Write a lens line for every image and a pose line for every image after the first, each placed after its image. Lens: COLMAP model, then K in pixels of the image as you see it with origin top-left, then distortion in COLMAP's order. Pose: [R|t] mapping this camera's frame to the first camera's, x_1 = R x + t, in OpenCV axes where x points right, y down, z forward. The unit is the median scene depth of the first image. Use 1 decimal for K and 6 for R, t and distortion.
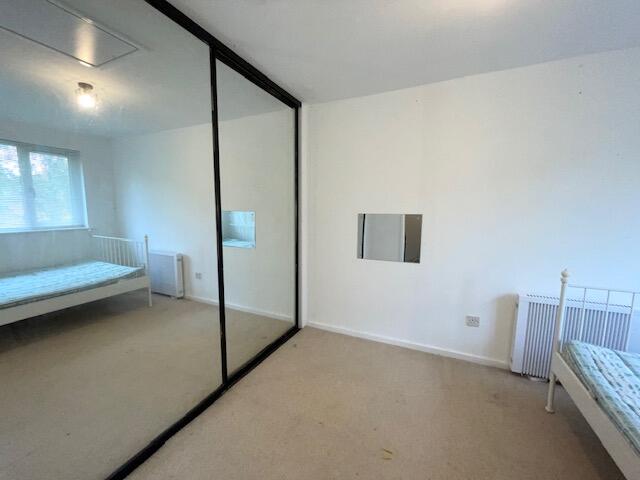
lens RADIAL K [[259.6, 0, 323.1], [0, 259.6, 240.3], [0, 0, 1]] dist [-0.011082, 0.000759]
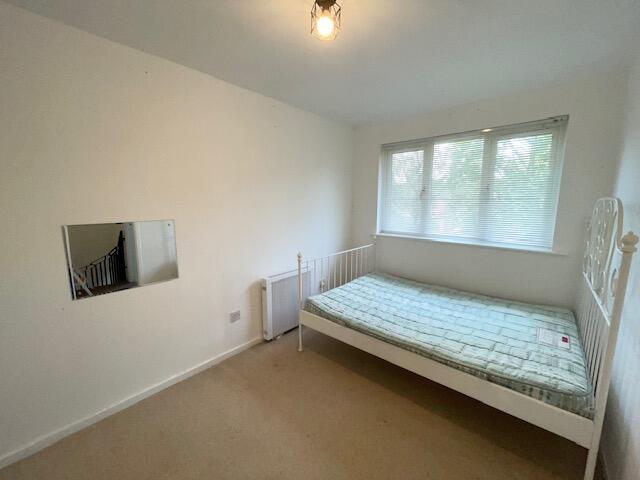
lens RADIAL K [[259.6, 0, 320.7], [0, 259.6, 237.6], [0, 0, 1]] dist [-0.011082, 0.000759]
pose [[0.298514, -0.152685, 0.942113, -0.308464], [0.123228, 0.985024, 0.120594, -0.104578], [-0.946416, 0.080096, 0.312859, 0.338502]]
